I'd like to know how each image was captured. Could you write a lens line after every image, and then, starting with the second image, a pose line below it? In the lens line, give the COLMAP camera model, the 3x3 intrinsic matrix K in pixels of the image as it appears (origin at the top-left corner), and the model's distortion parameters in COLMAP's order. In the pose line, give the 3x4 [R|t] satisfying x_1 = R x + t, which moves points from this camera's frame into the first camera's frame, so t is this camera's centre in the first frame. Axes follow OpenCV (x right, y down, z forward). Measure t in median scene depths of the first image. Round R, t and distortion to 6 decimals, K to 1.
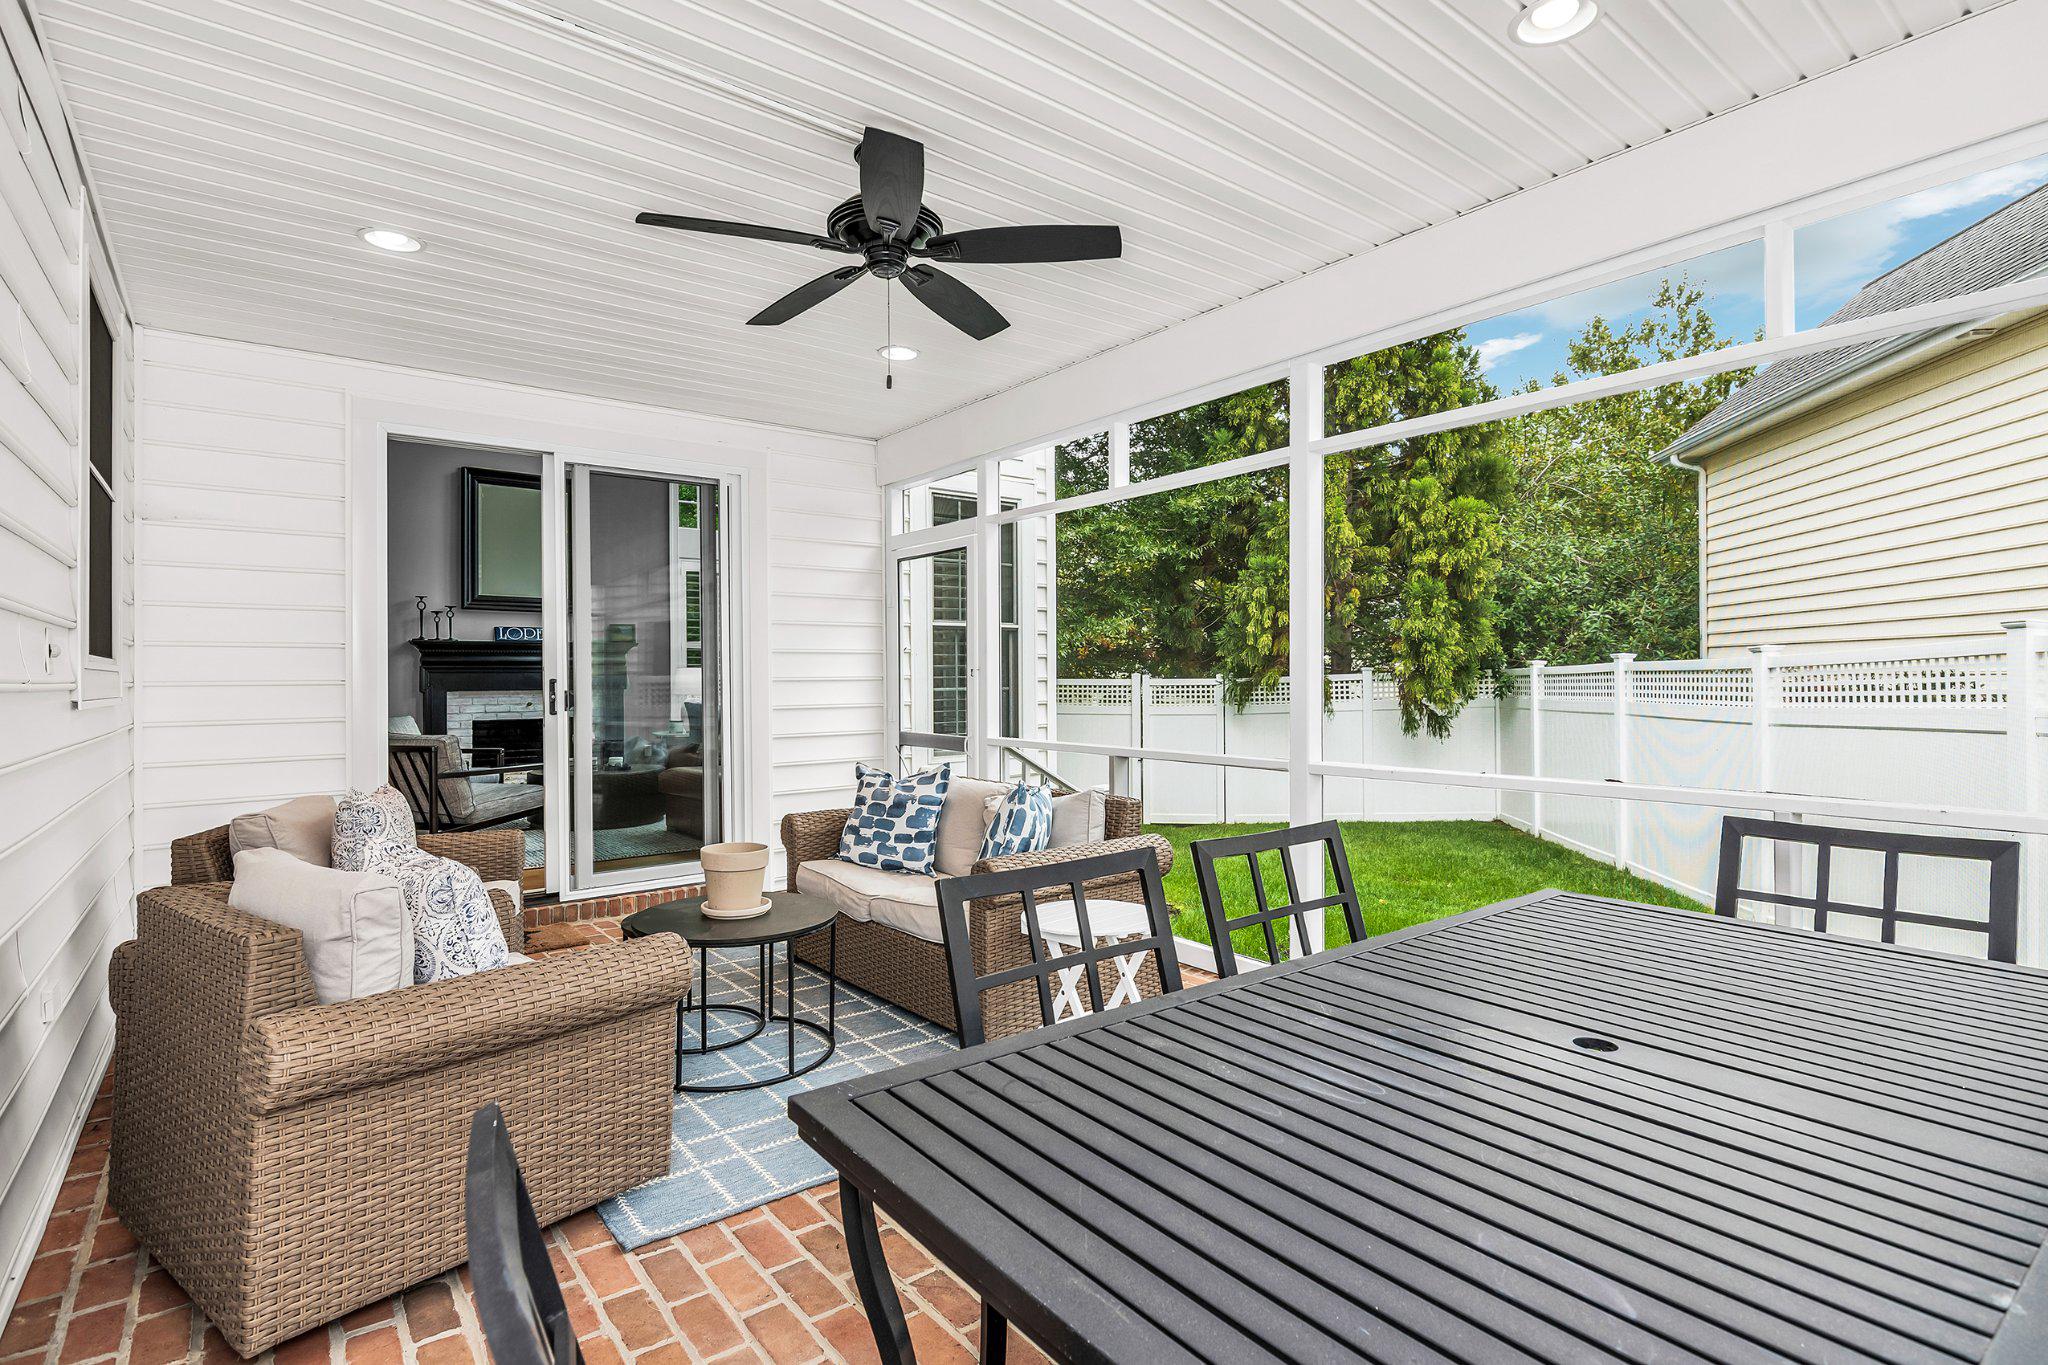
lens RADIAL K [[1001.9, 0, 1020.2], [0, 1001.9, 669.4], [0, 0, 1]] dist [0.004667, 0.000047]
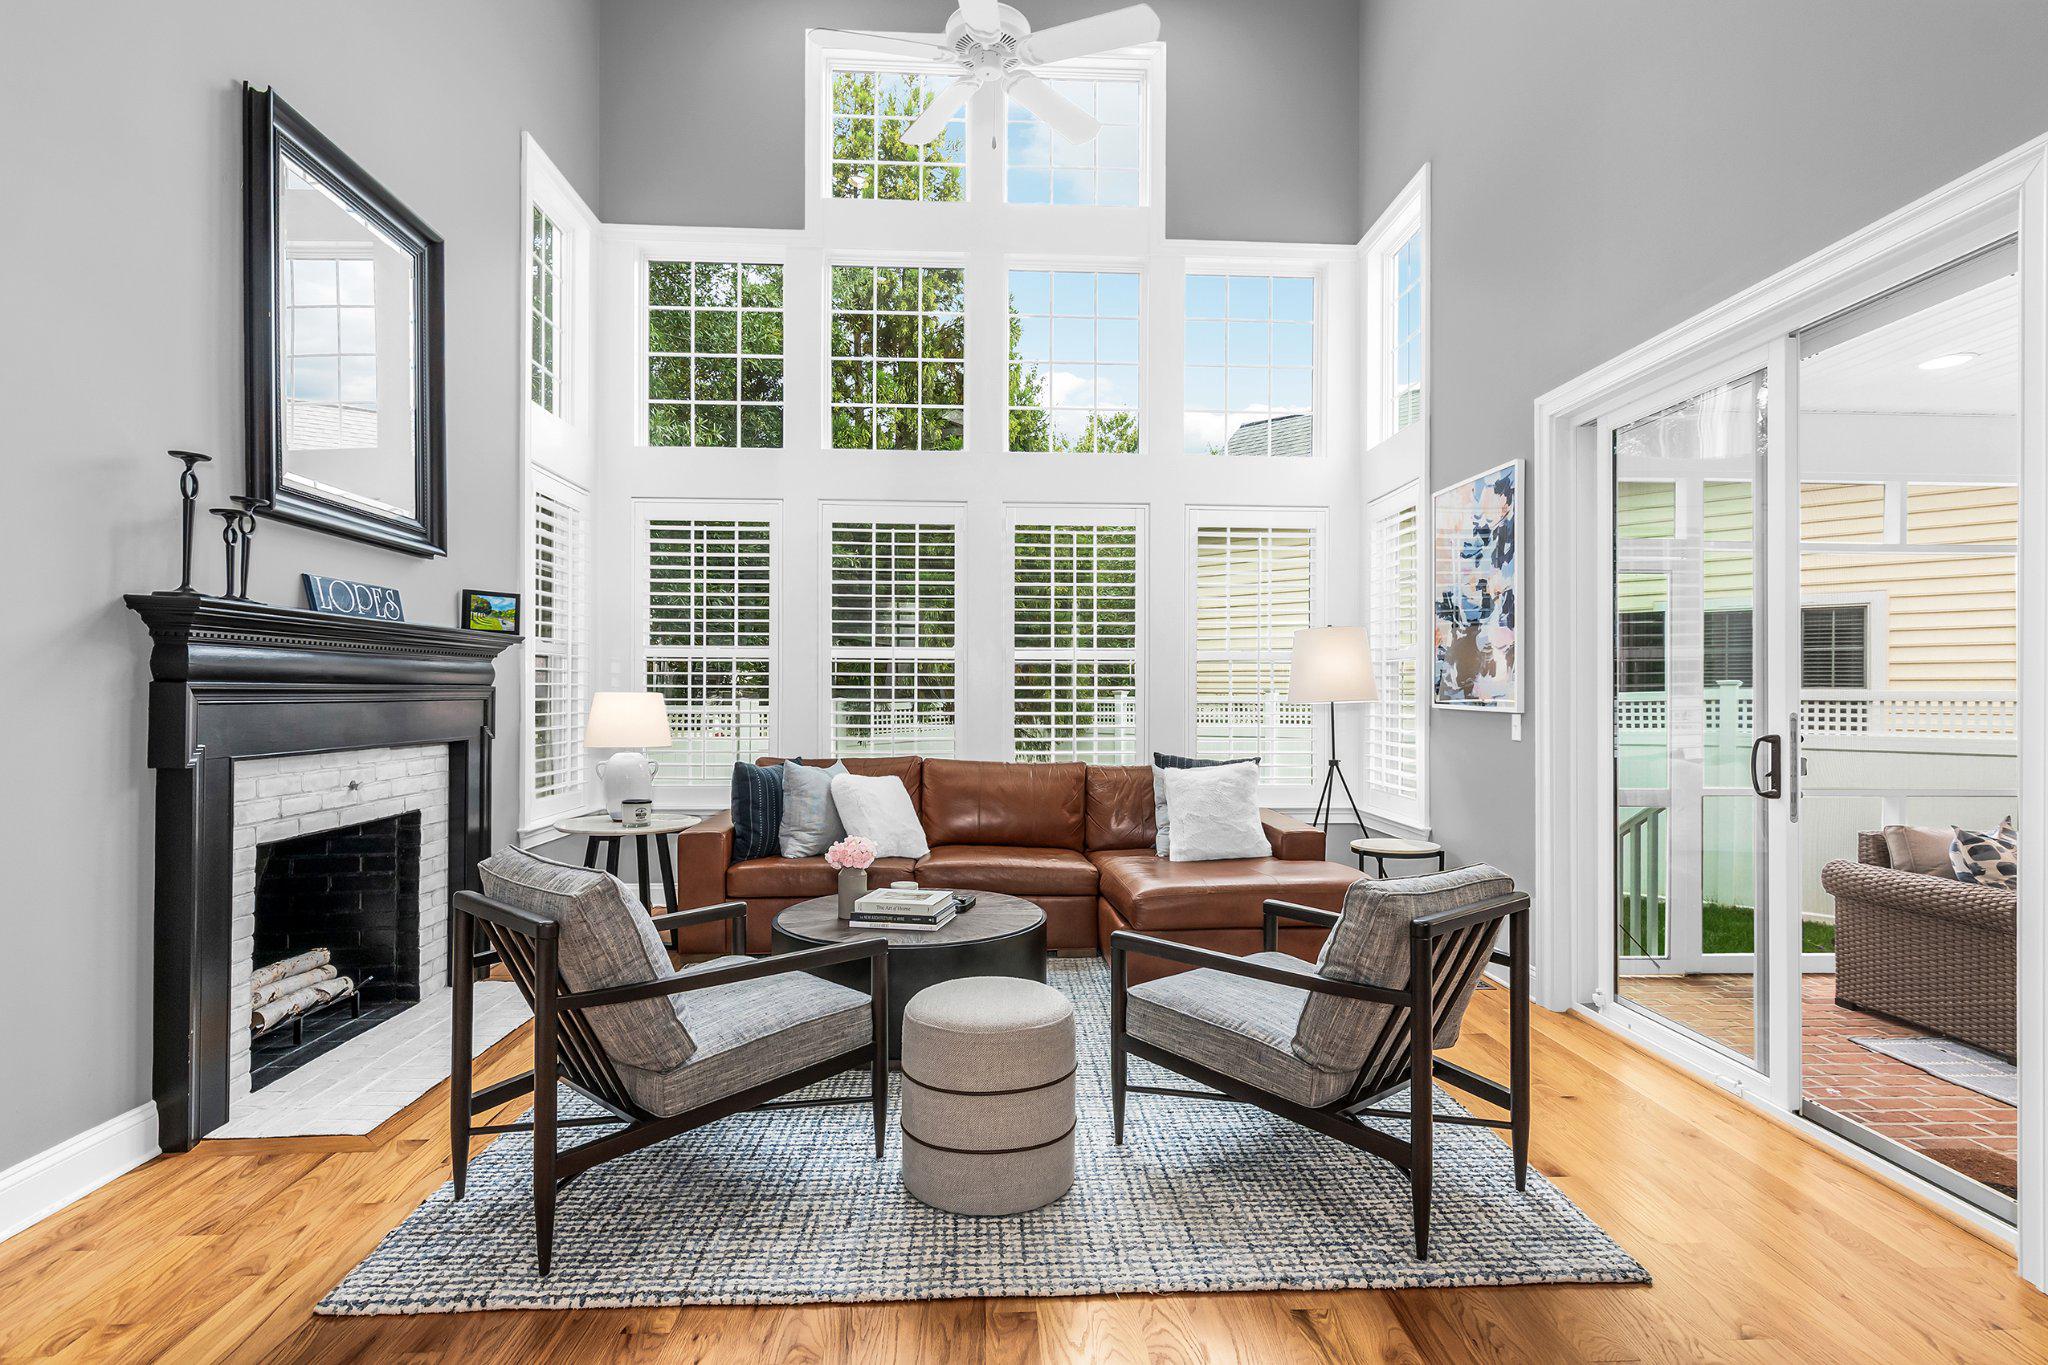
lens RADIAL K [[1001.9, 0, 1026.7], [0, 1001.9, 690.3], [0, 0, 1]] dist [0.004667, 0.000047]
pose [[0.563576, 0.008851, 0.826017, -0.679343], [-0.010120, 0.999942, -0.003810, -0.002465], [-0.826003, -0.006212, 0.563632, 0.597025]]
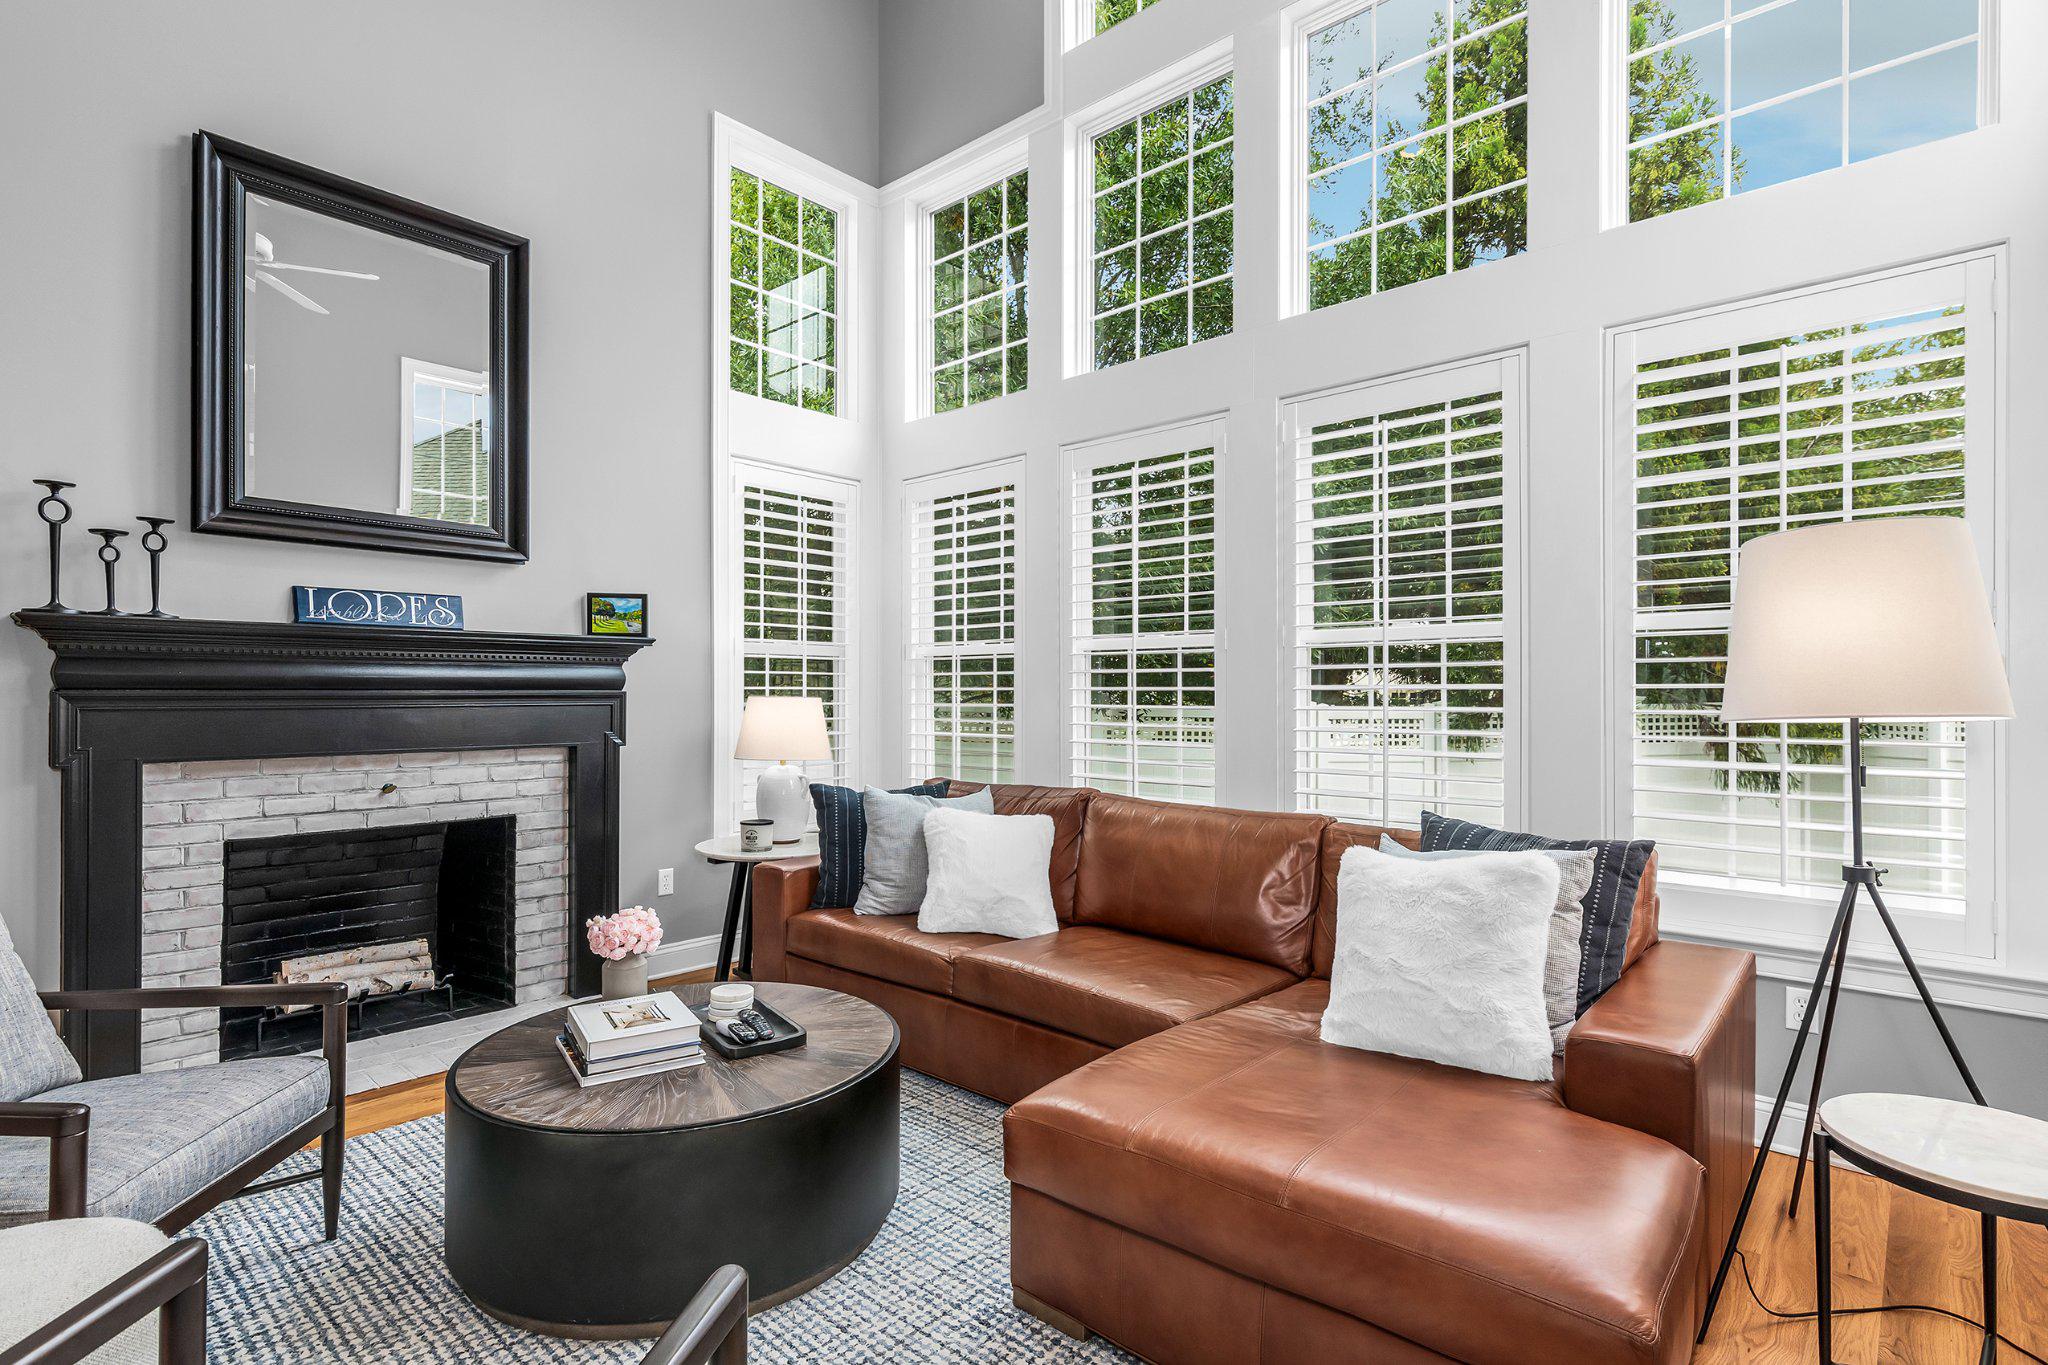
lens RADIAL K [[1001.9, 0, 1019.2], [0, 1001.9, 686.7], [0, 0, 1]] dist [0.004667, 0.000047]
pose [[0.980626, 0.005770, 0.195803, -0.336322], [-0.005726, 0.999983, -0.000788, -0.006325], [-0.195804, -0.000348, 0.980643, 0.589037]]
